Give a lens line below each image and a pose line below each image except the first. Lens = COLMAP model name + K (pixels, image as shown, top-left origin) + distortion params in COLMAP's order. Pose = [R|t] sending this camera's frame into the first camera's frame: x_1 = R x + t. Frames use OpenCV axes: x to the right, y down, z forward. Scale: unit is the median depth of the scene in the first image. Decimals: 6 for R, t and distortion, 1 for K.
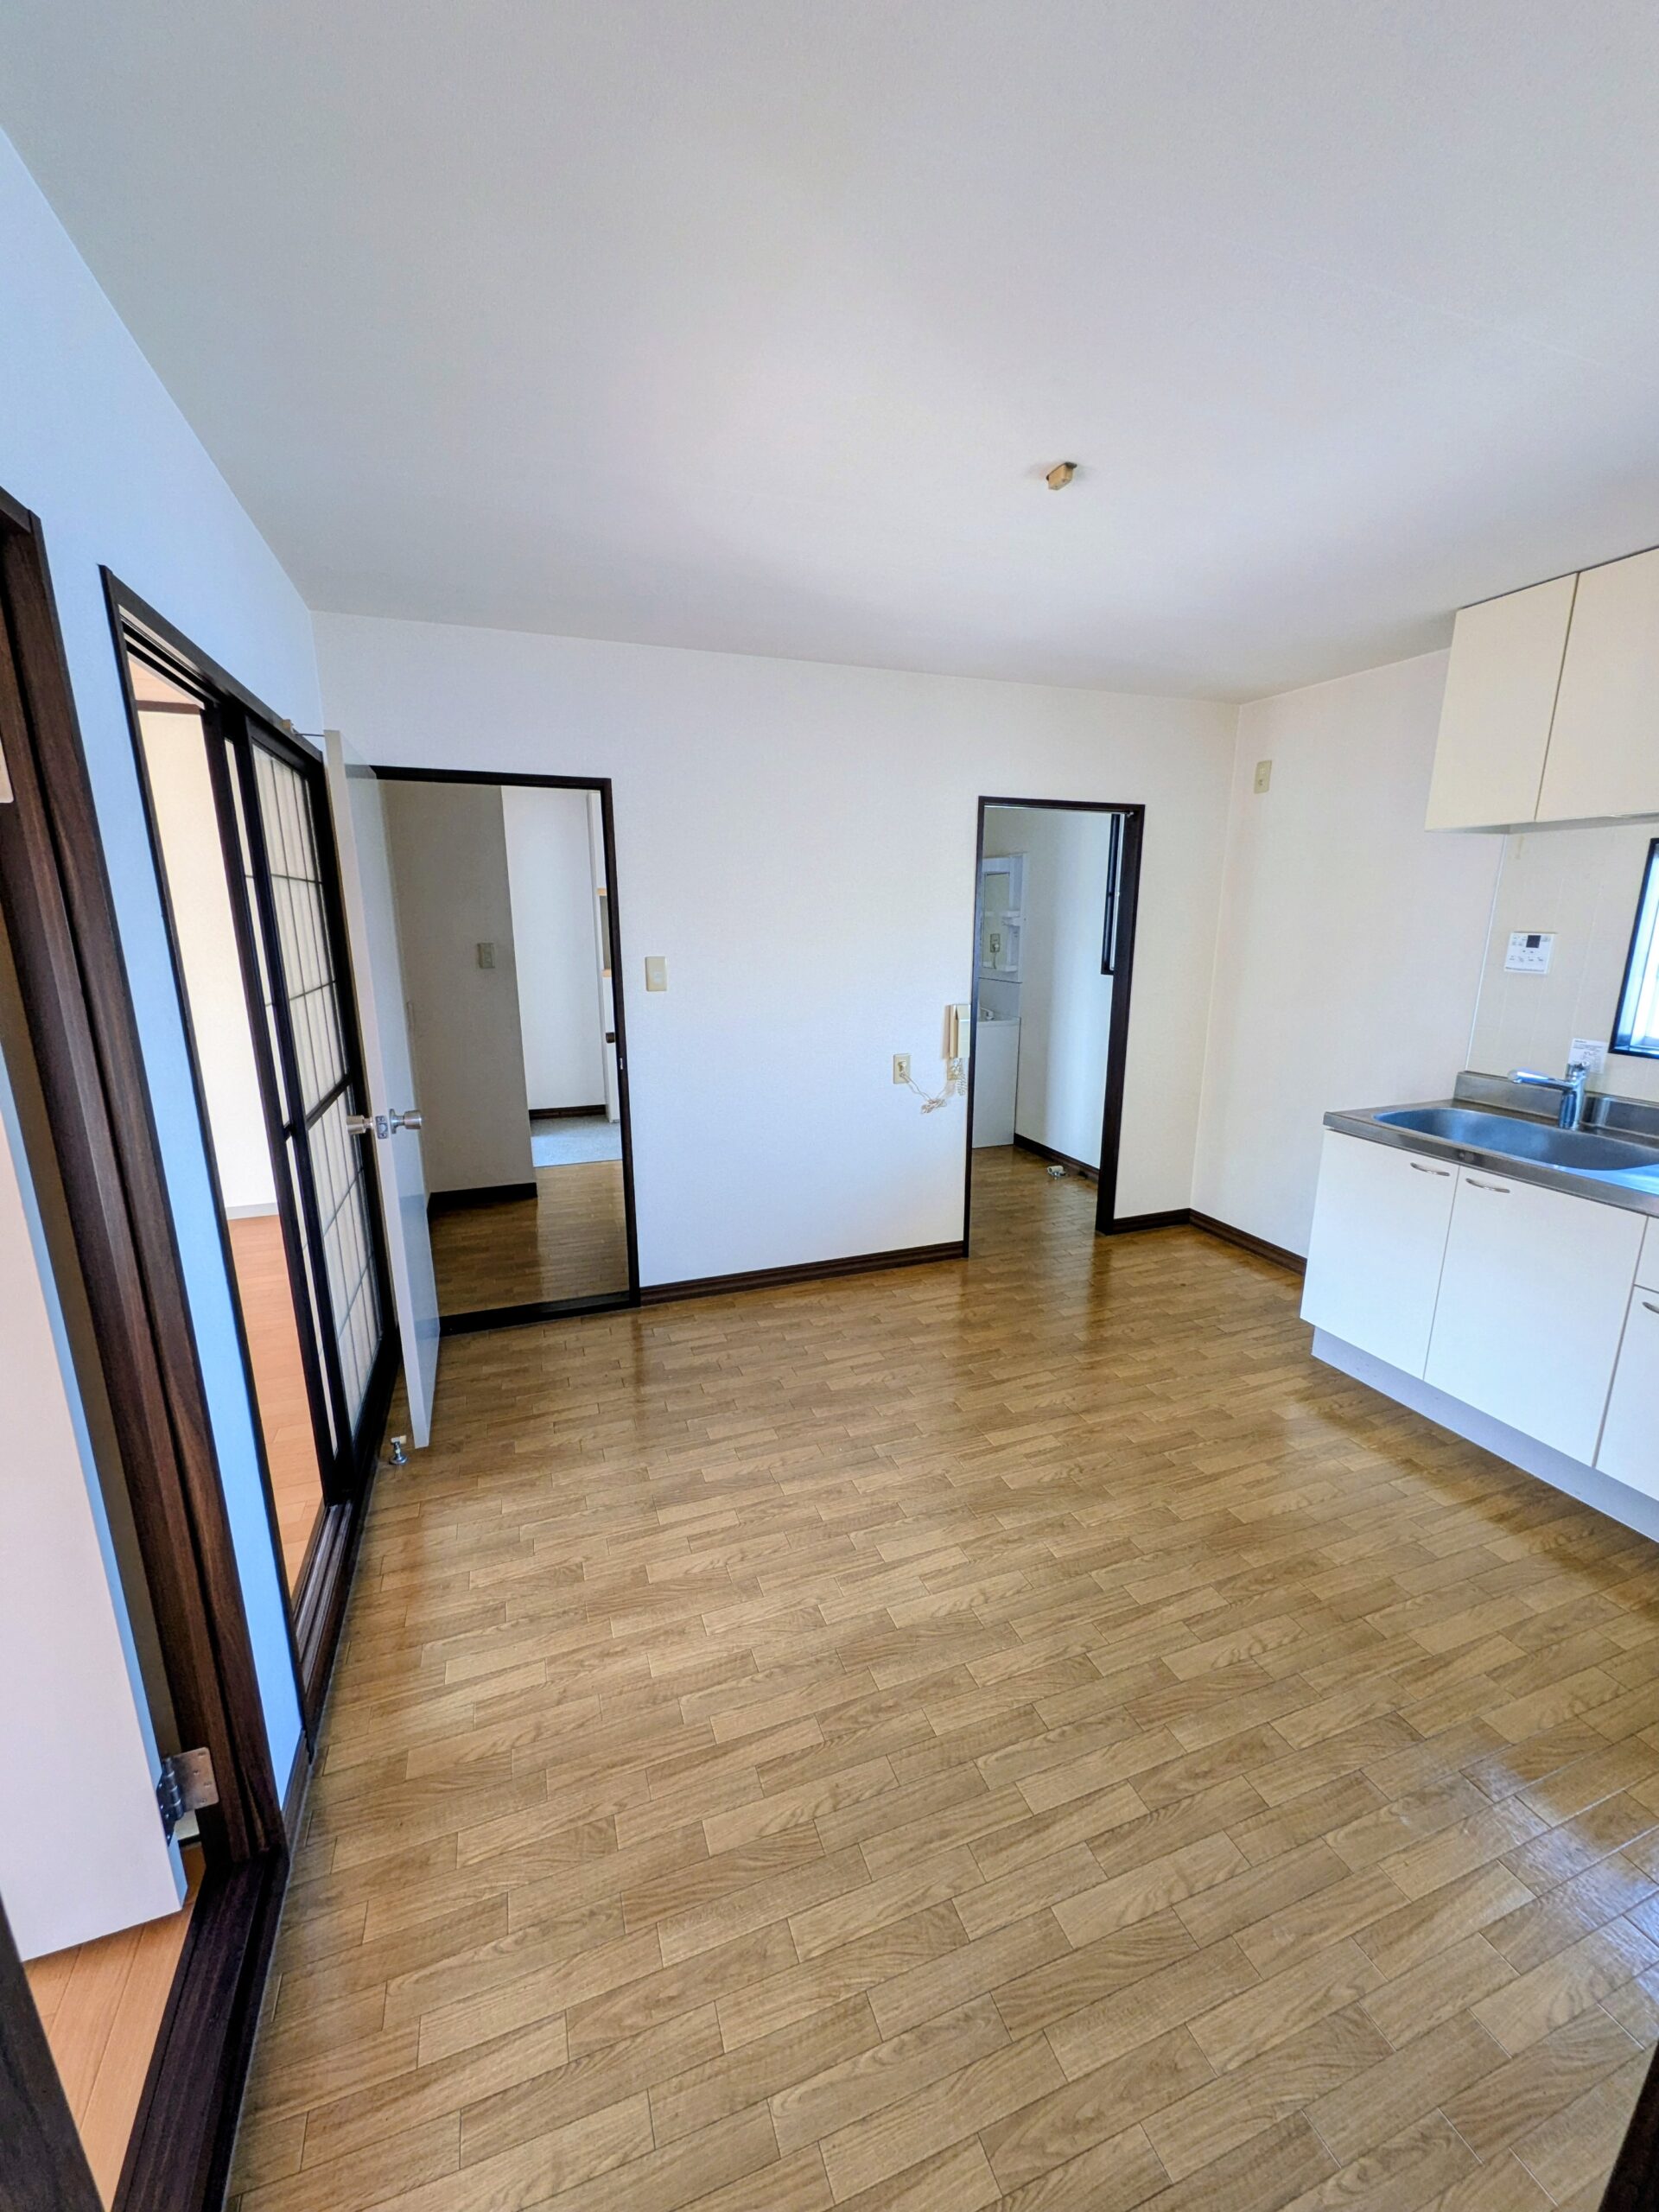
lens RADIAL K [[870.6, 0, 822.6], [0, 870.6, 1111.0], [0, 0, 1]] dist [-0.000174, 0.000549]
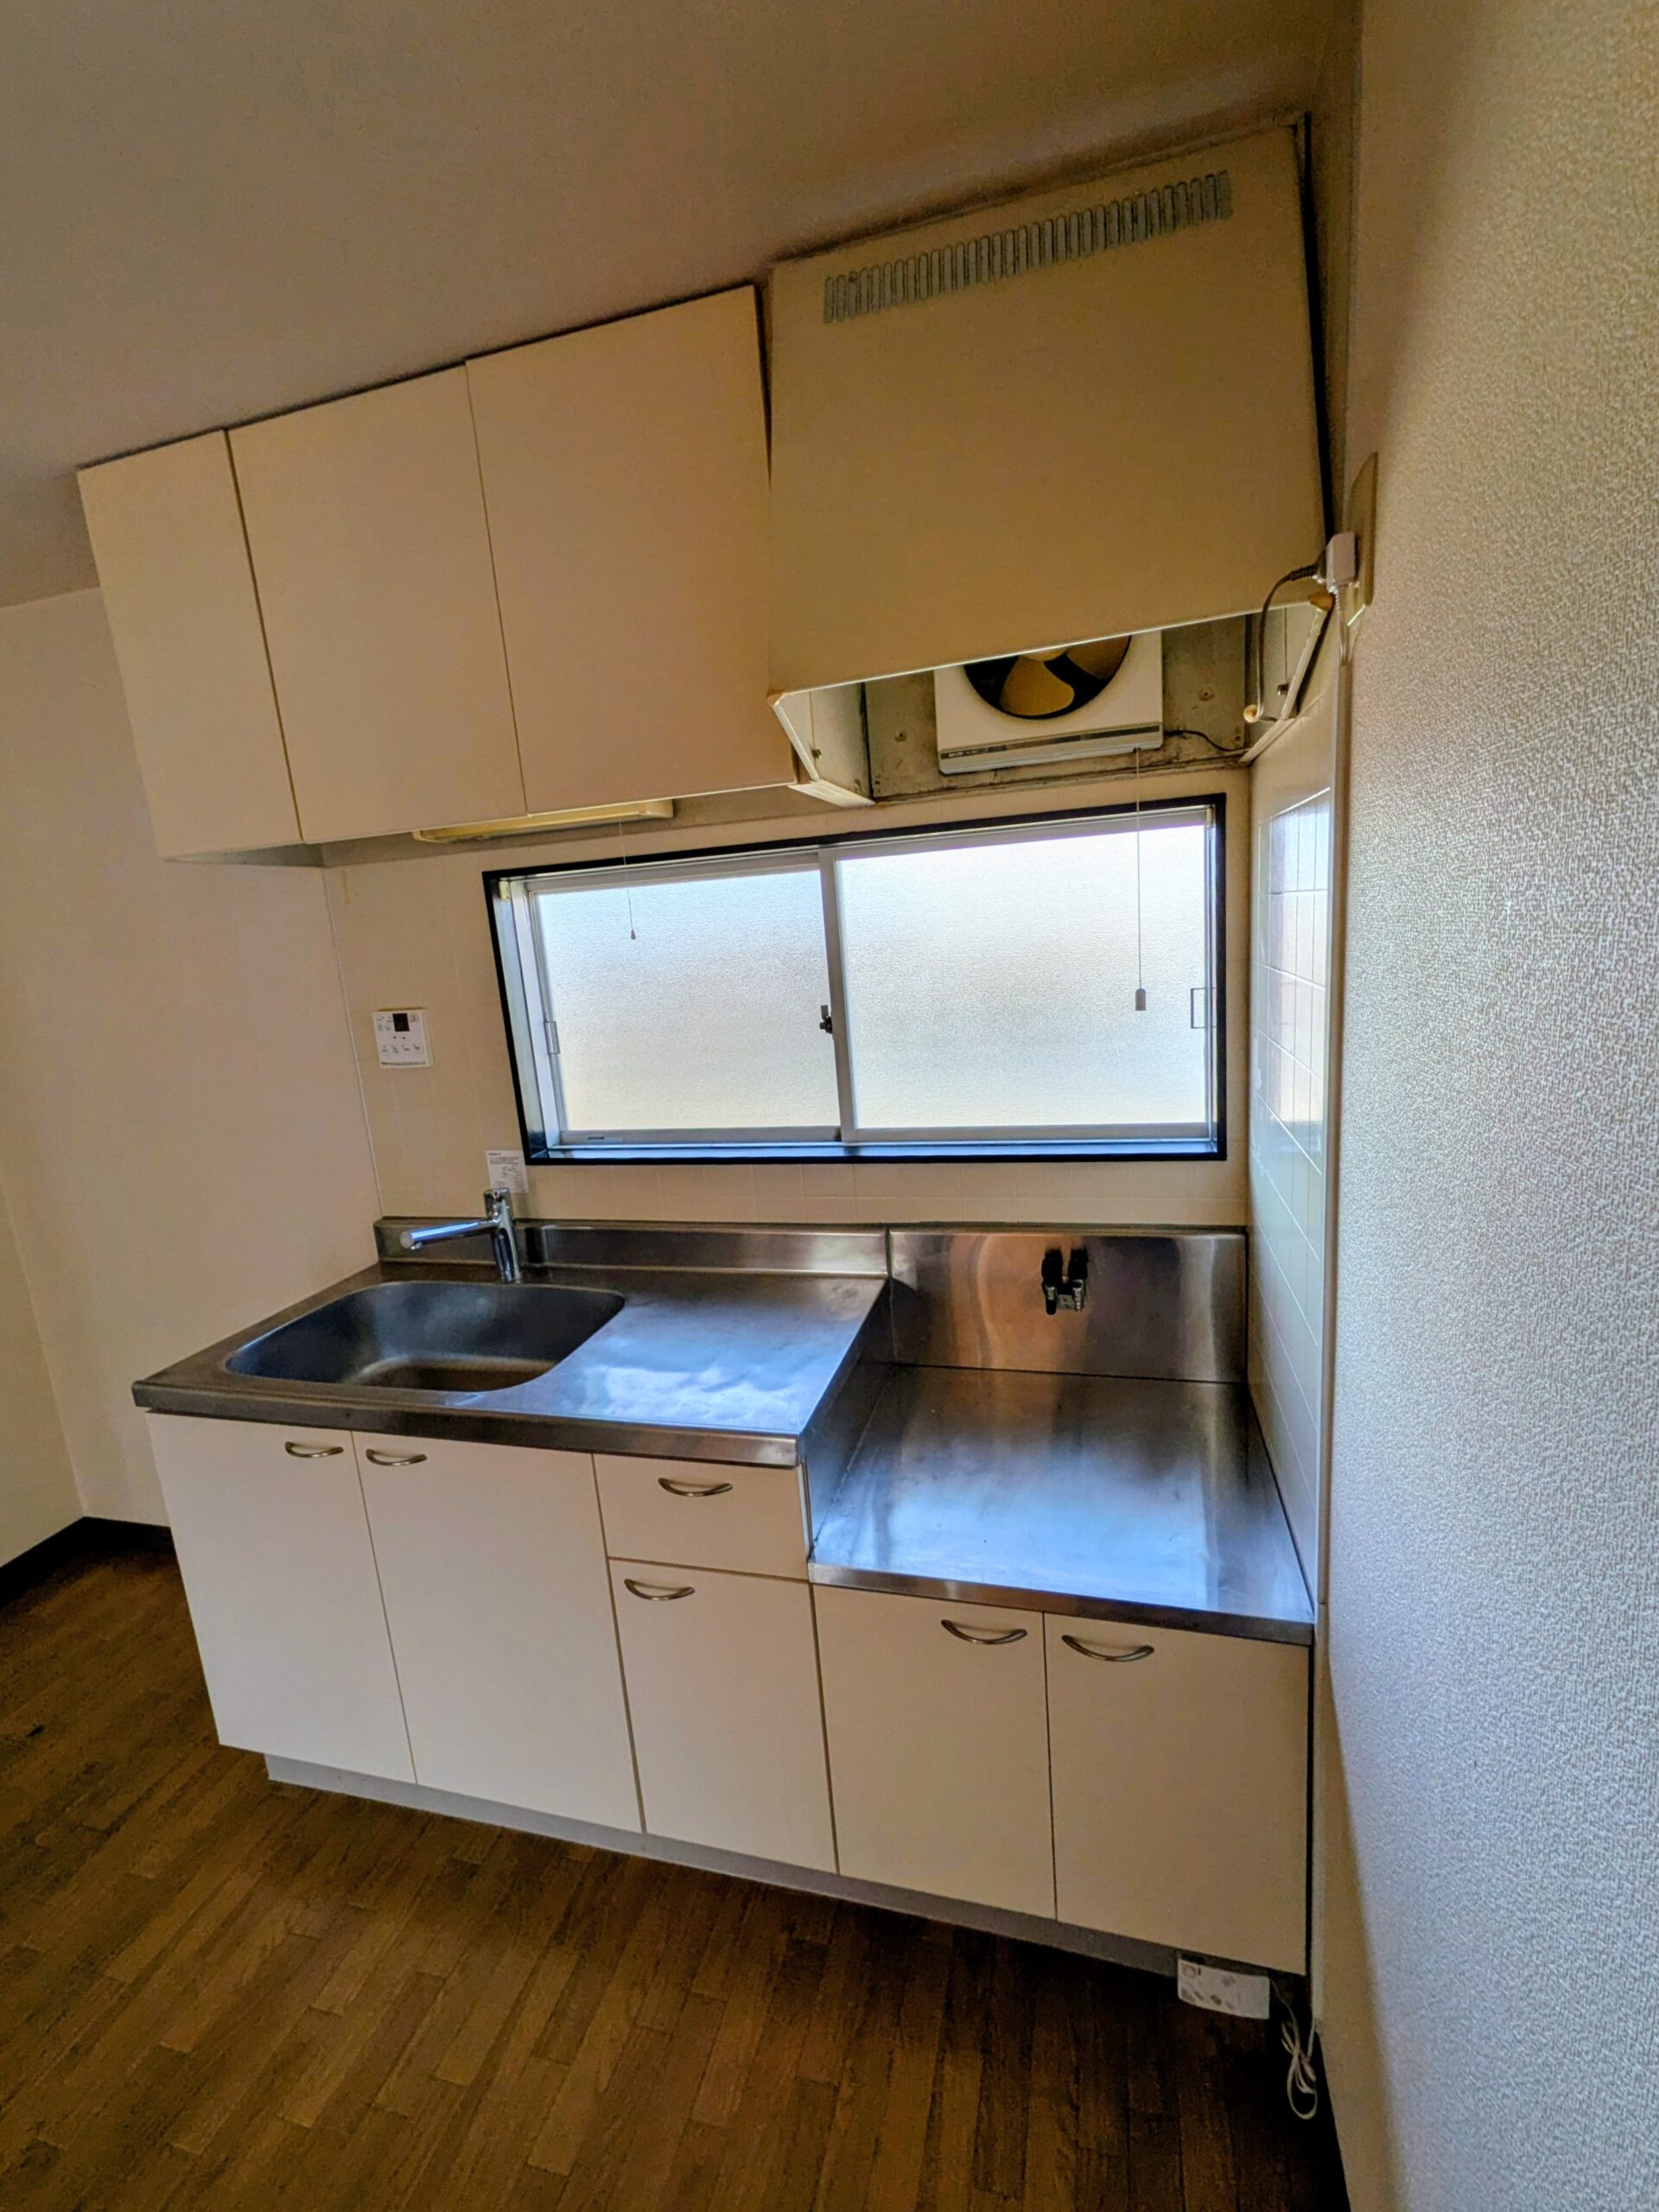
lens RADIAL K [[870.6, 0, 843.1], [0, 870.6, 1097.5], [0, 0, 1]] dist [-0.000174, 0.000549]
pose [[0.573631, -0.198951, 0.794585, 0.485616], [0.261166, 0.963849, 0.052790, -0.088131], [-0.776363, 0.177236, 0.604854, 0.349995]]
